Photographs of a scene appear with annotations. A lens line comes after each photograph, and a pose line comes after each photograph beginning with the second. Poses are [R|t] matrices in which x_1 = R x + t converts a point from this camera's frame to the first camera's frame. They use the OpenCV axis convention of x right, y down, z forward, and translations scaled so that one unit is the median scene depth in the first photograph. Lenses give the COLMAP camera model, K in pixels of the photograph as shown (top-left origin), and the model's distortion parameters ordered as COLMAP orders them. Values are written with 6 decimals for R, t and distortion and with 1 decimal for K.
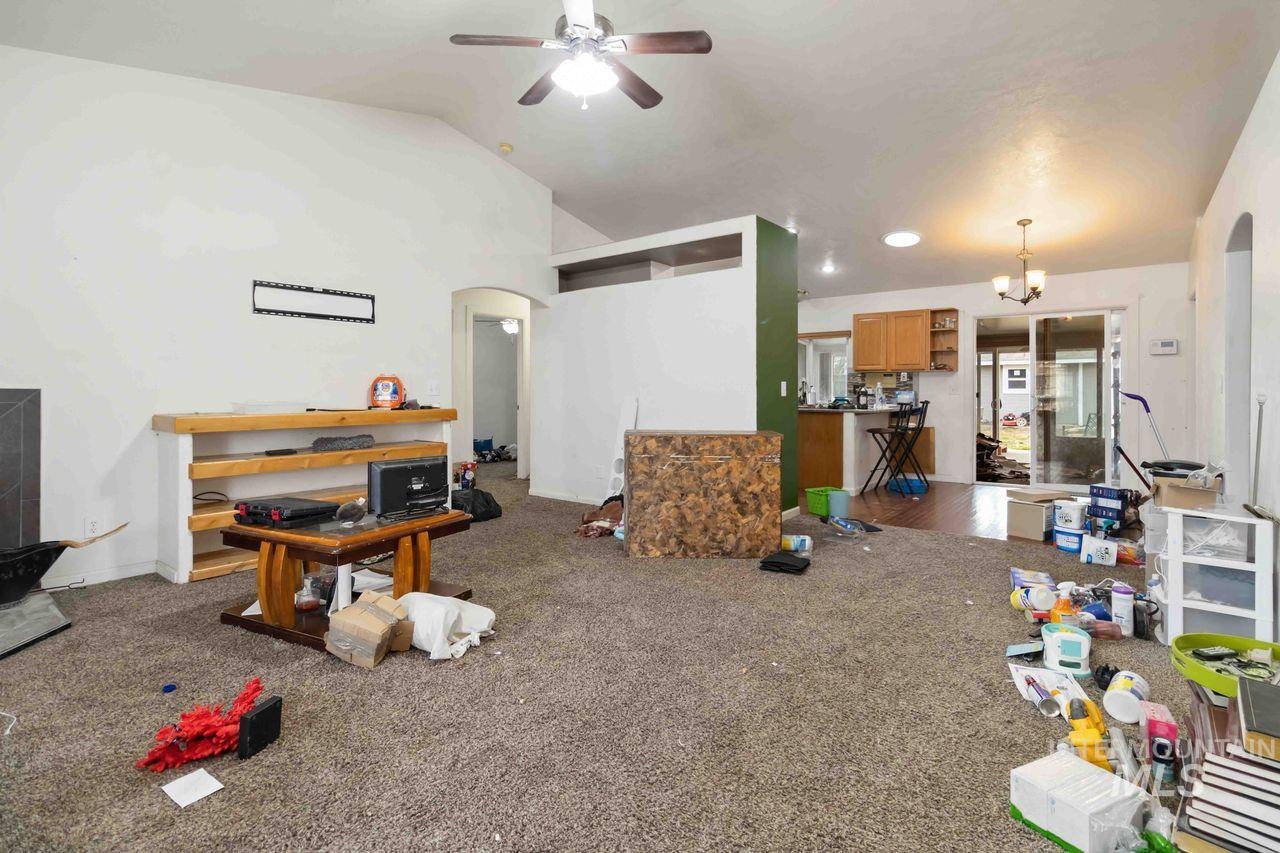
lens RADIAL K [[609.6, 0, 639.2], [0, 609.6, 393.3], [0, 0, 1]] dist [-0.000014, -0.000113]
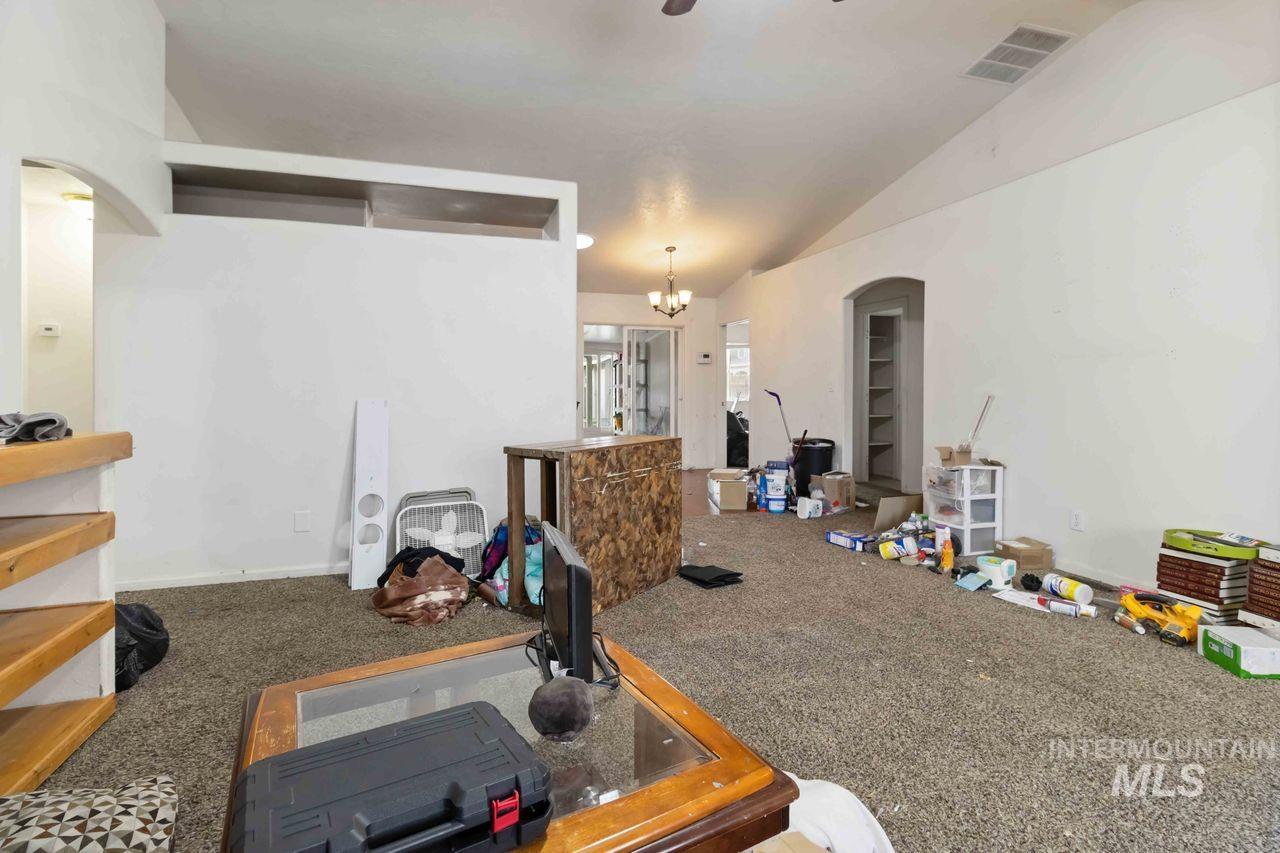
lens RADIAL K [[609.6, 0, 639.2], [0, 609.6, 393.3], [0, 0, 1]] dist [-0.000014, -0.000113]
pose [[0.558070, -0.005468, 0.829776, -0.558210], [0.004911, 0.999983, 0.003287, -0.002038], [-0.829780, 0.002241, 0.558087, 0.541040]]
